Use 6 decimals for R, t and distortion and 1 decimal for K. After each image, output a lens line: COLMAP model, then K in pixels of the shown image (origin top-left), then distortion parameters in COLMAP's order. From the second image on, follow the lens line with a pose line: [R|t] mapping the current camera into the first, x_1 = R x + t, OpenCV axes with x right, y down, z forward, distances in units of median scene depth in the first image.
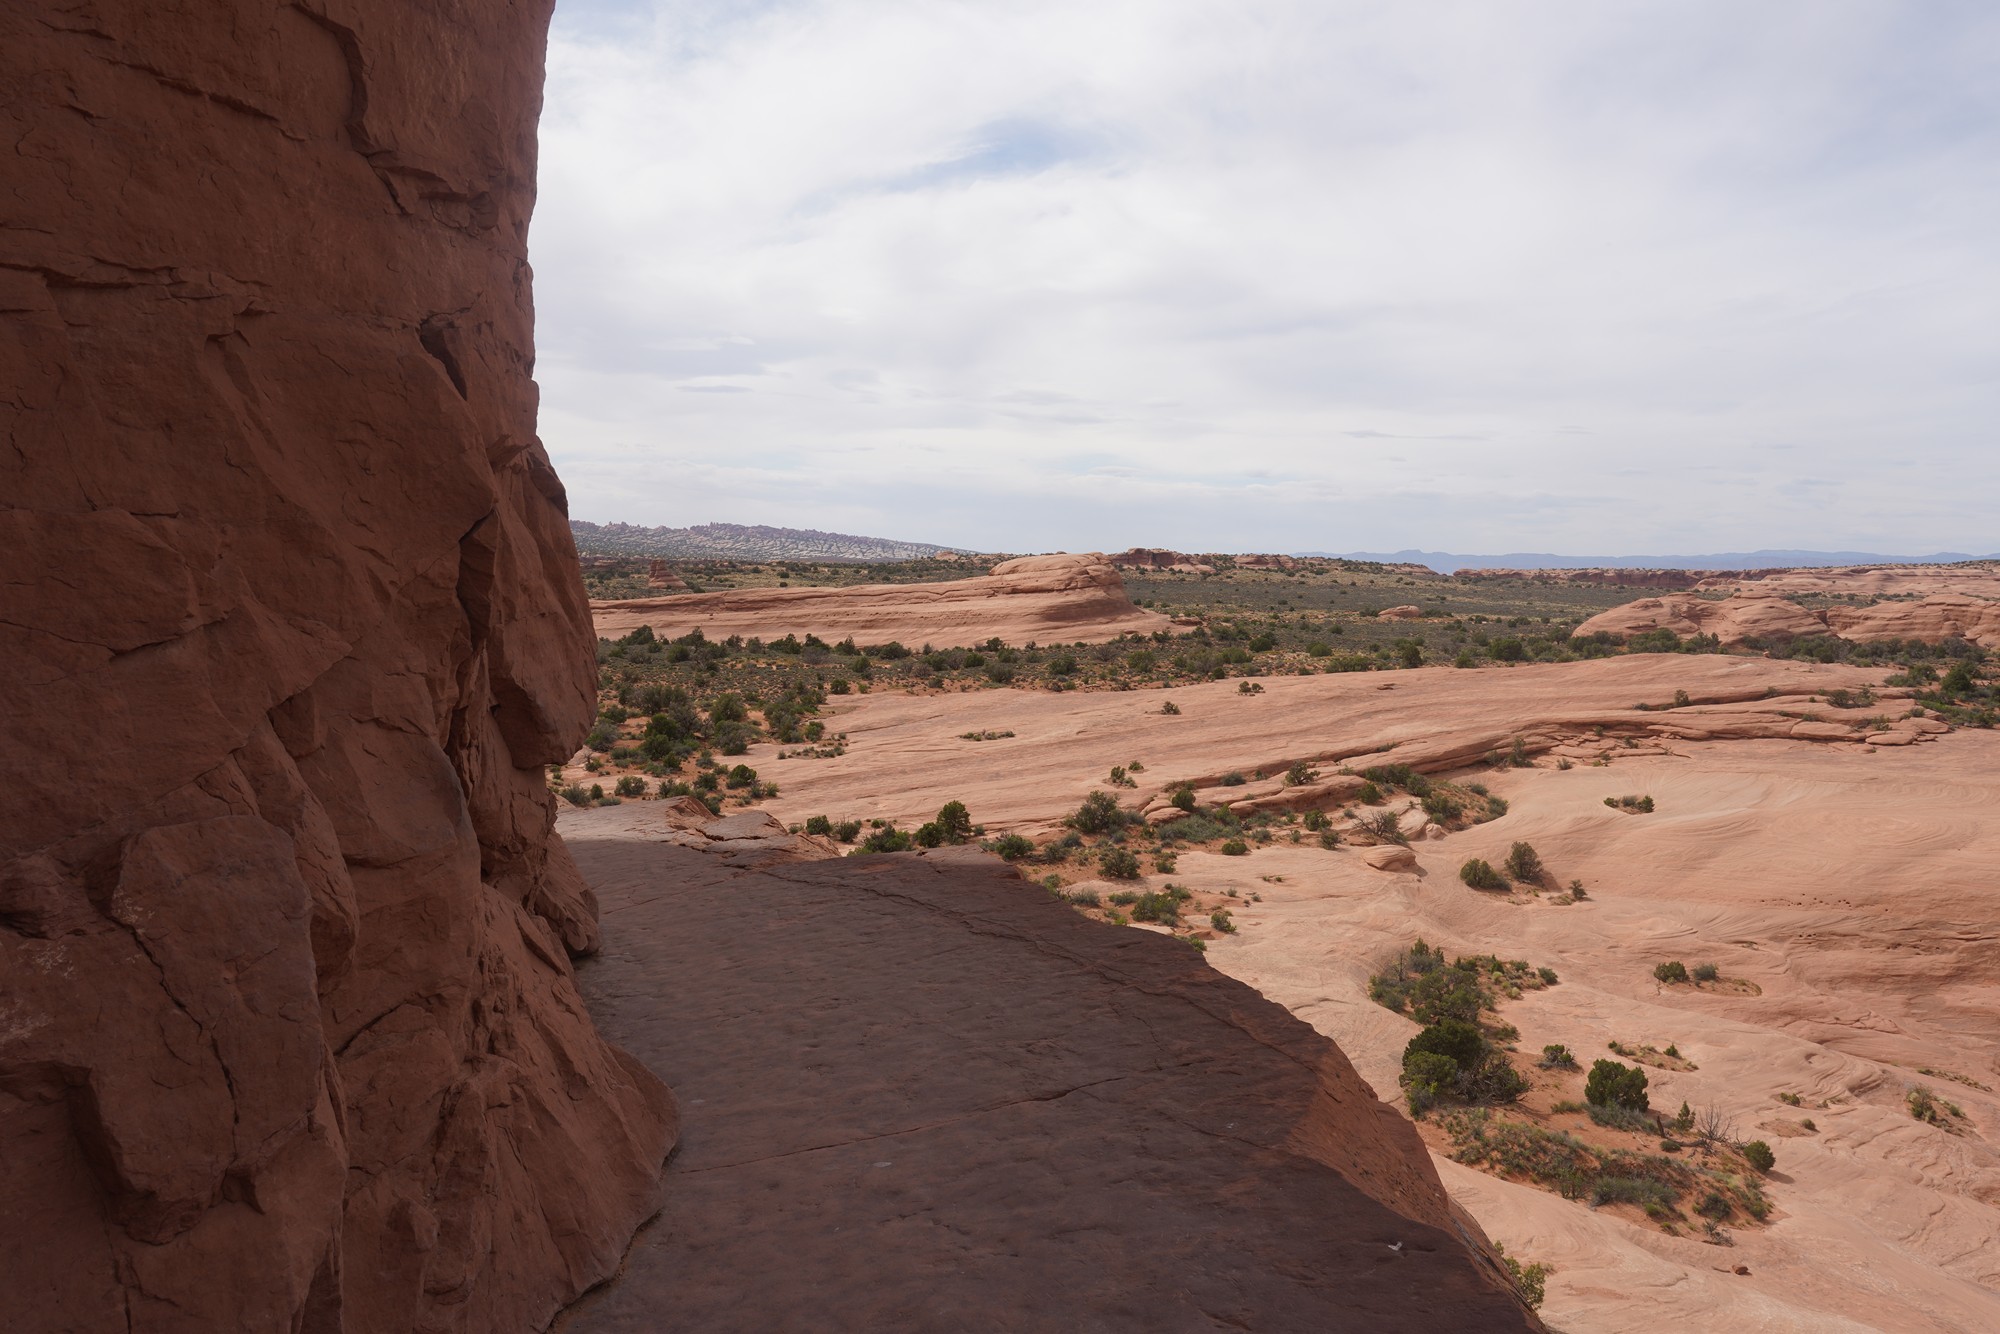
lens RADIAL K [[1573.5, 0, 991.4], [0, 1573.5, 665.2], [0, 0, 1]] dist [-0.015023, 0.018116]
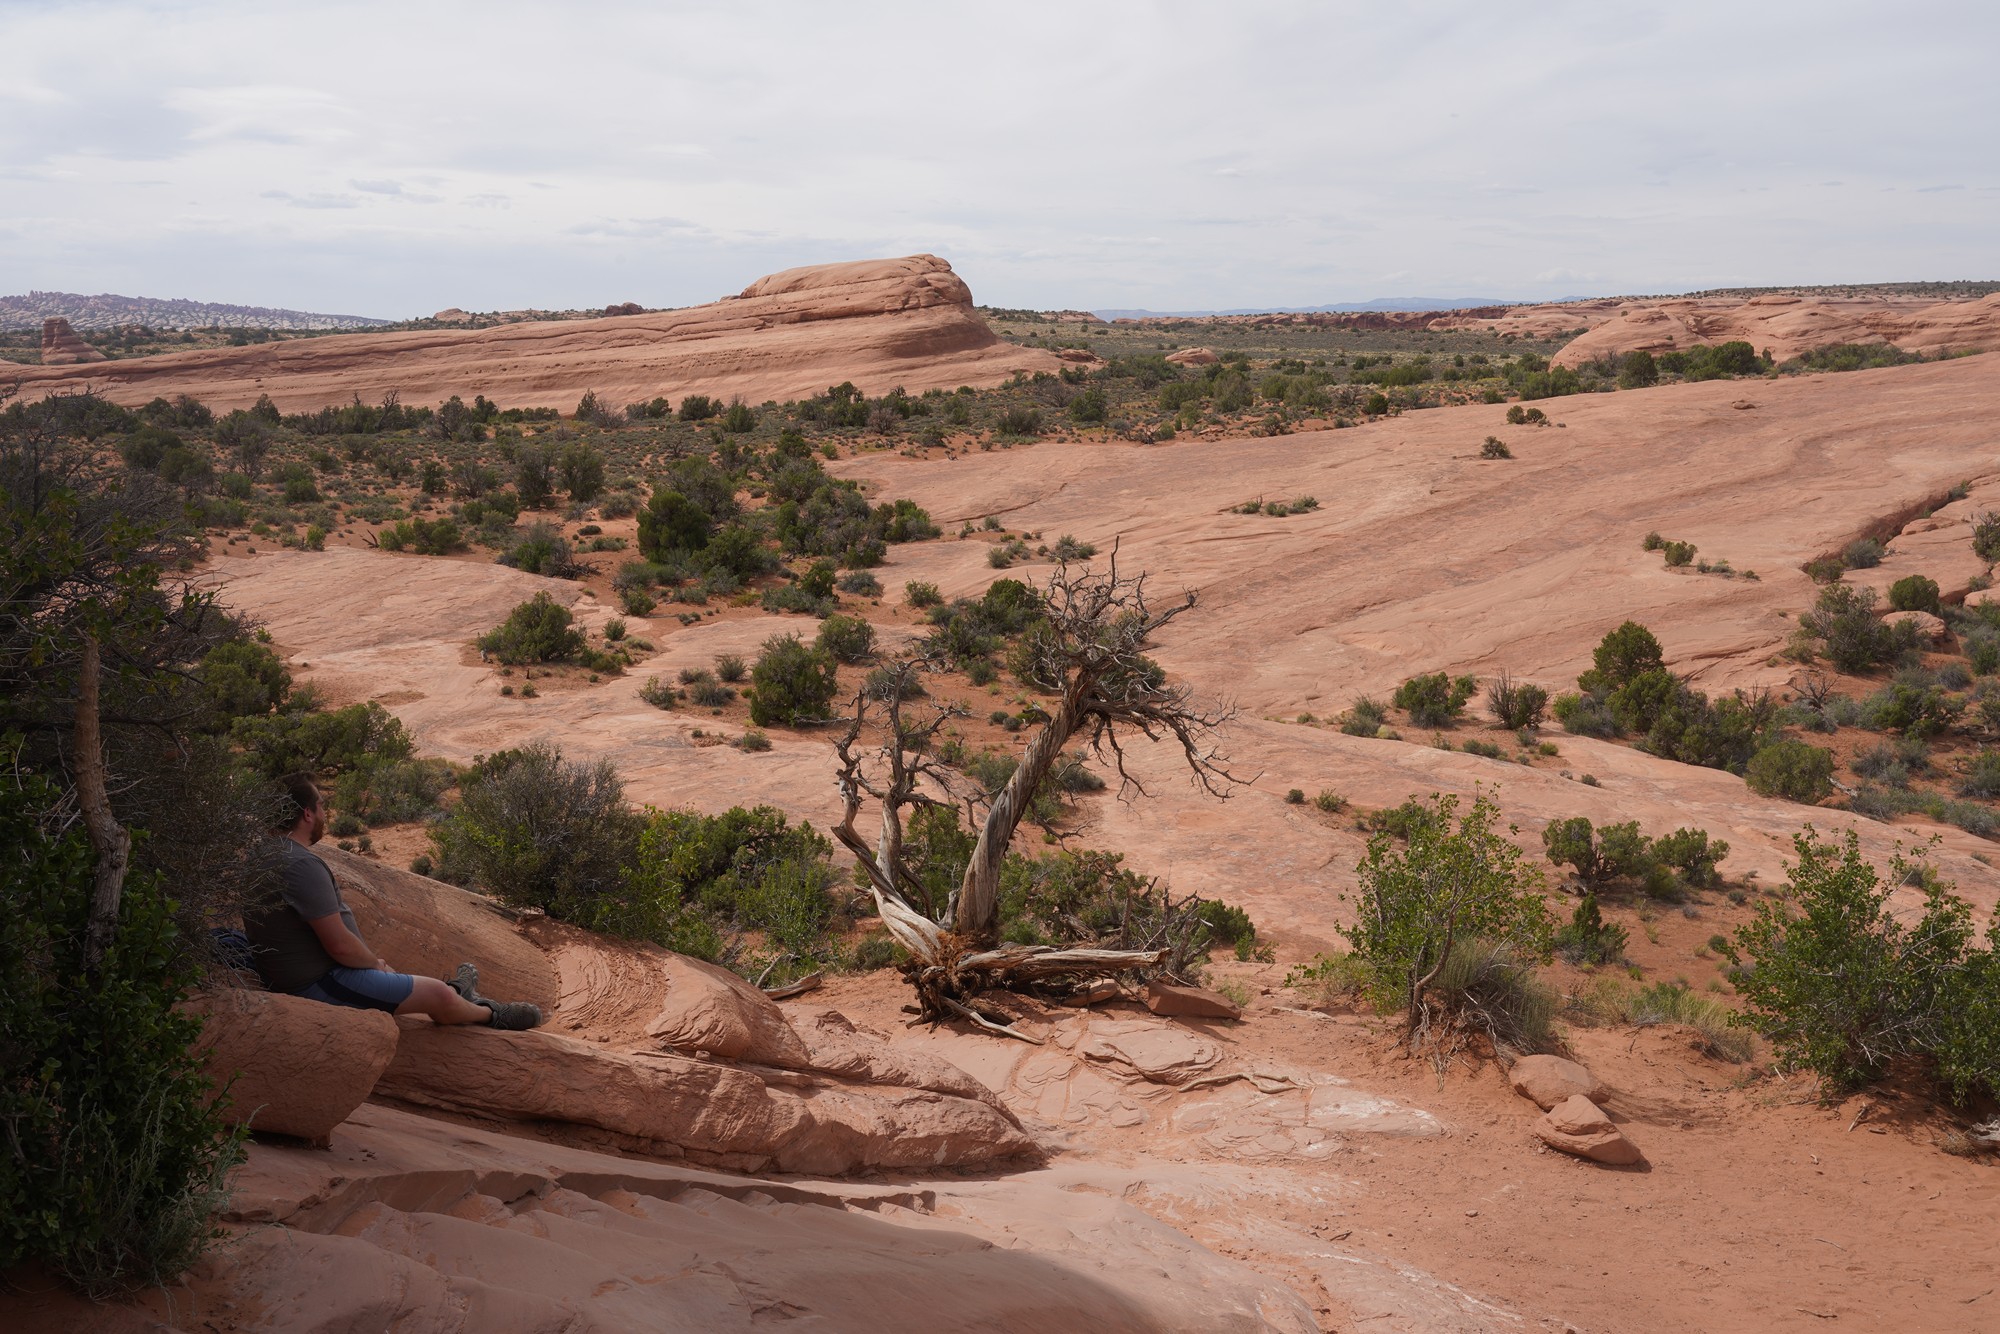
lens RADIAL K [[1992.3, 0, 998.3], [0, 1992.3, 664.2], [0, 0, 1]] dist [0.002150, 0.000000]
pose [[0.962587, -0.070481, 0.261647, -0.281649], [0.044070, 0.993445, 0.105476, 0.023592], [-0.267366, -0.089999, 0.959383, 0.397731]]
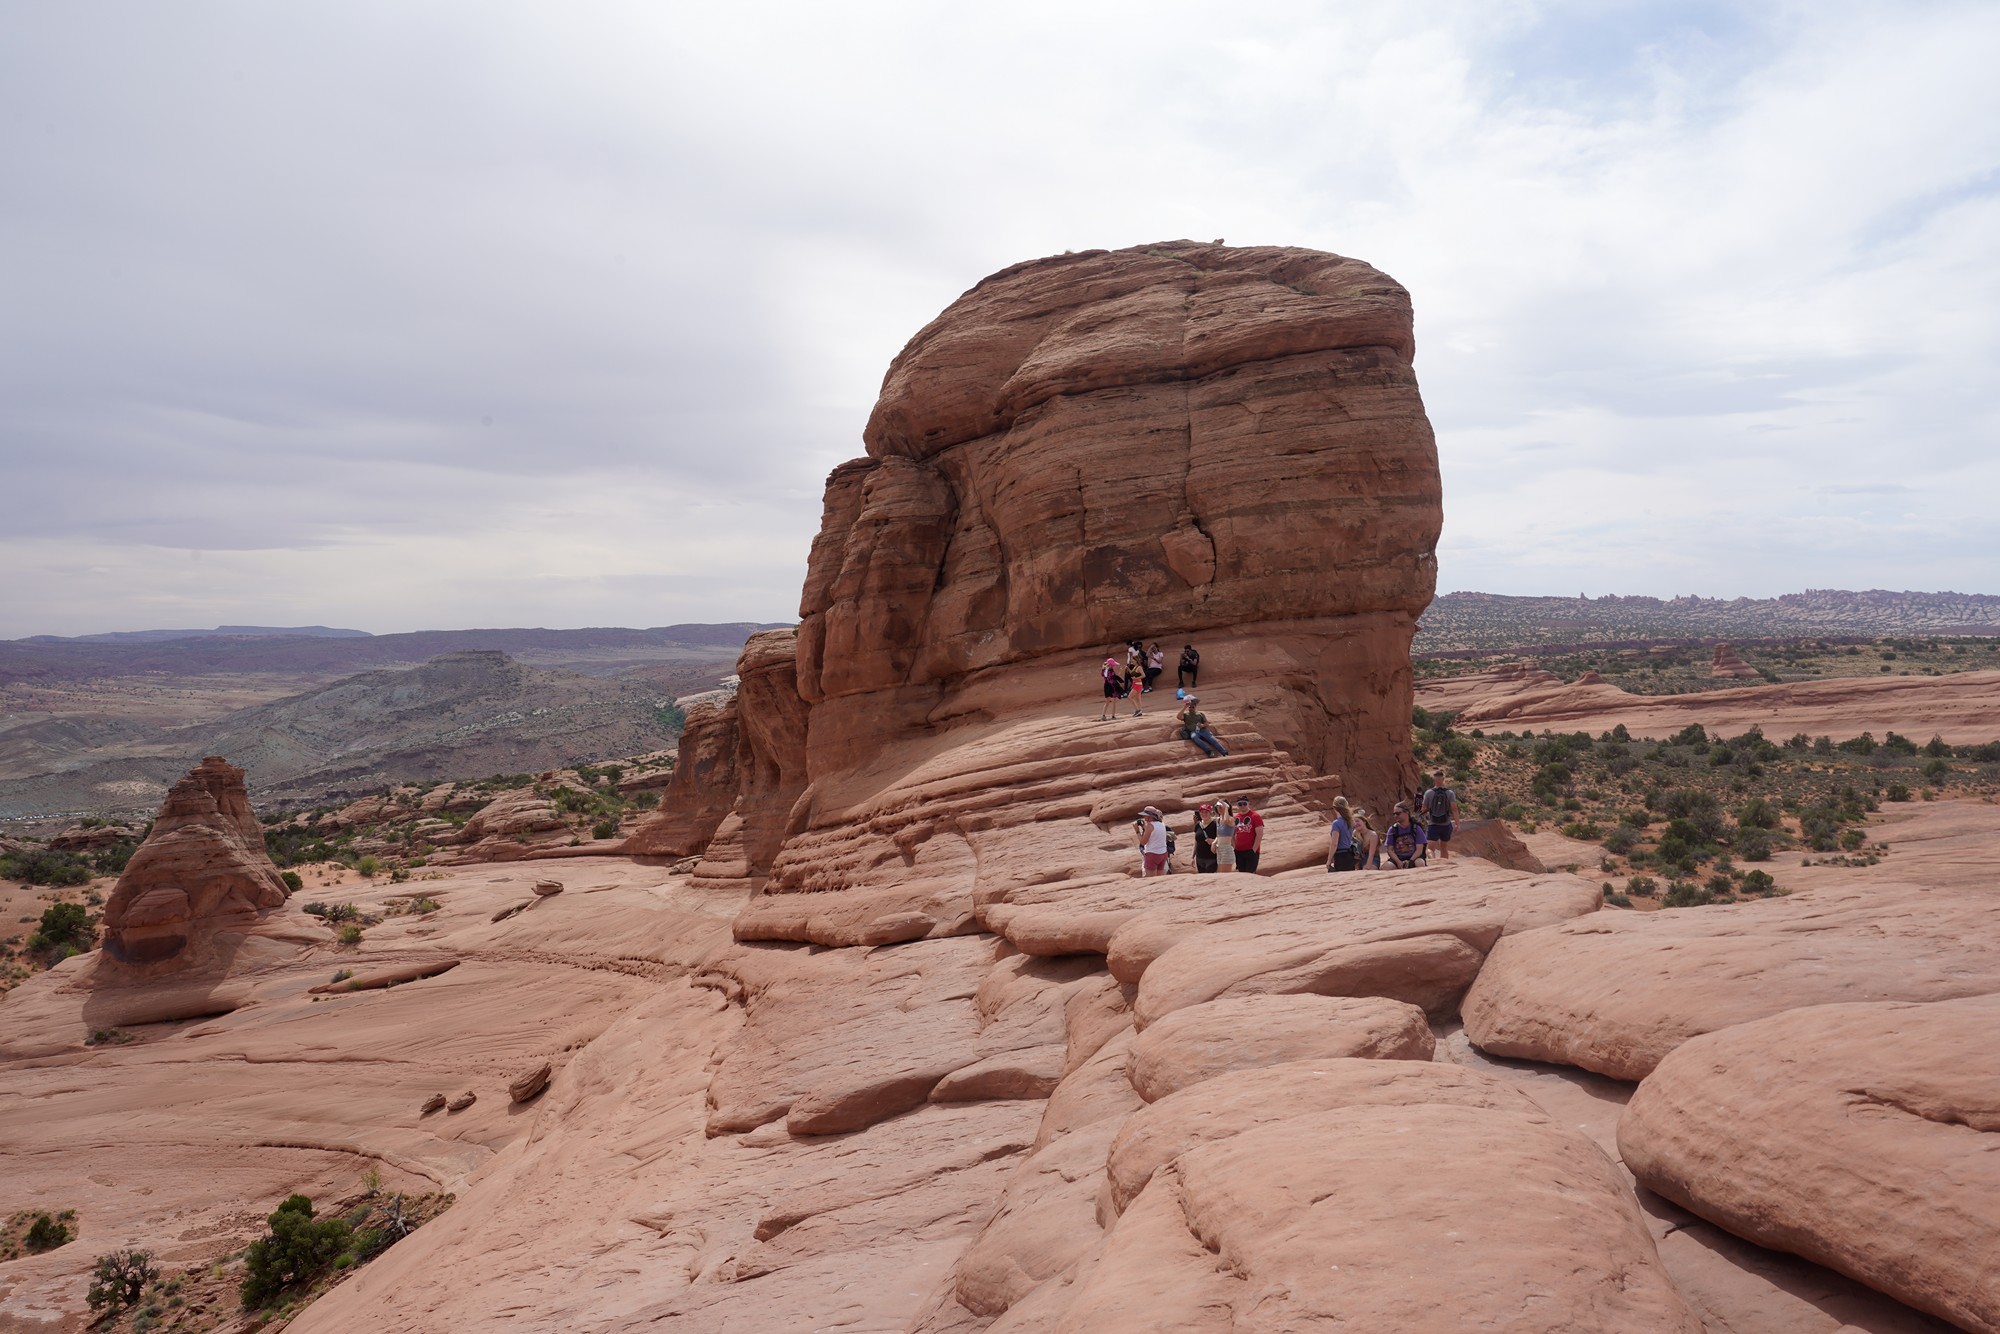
lens RADIAL K [[1801.4, 0, 980.1], [0, 1801.4, 665.3], [0, 0, 1]] dist [-0.003221, 0.004062]
pose [[0.820236, -0.031167, -0.571175, 0.084593], [-0.000607, 0.998467, -0.055355, -0.002893], [0.572025, 0.045751, 0.818959, -0.206606]]
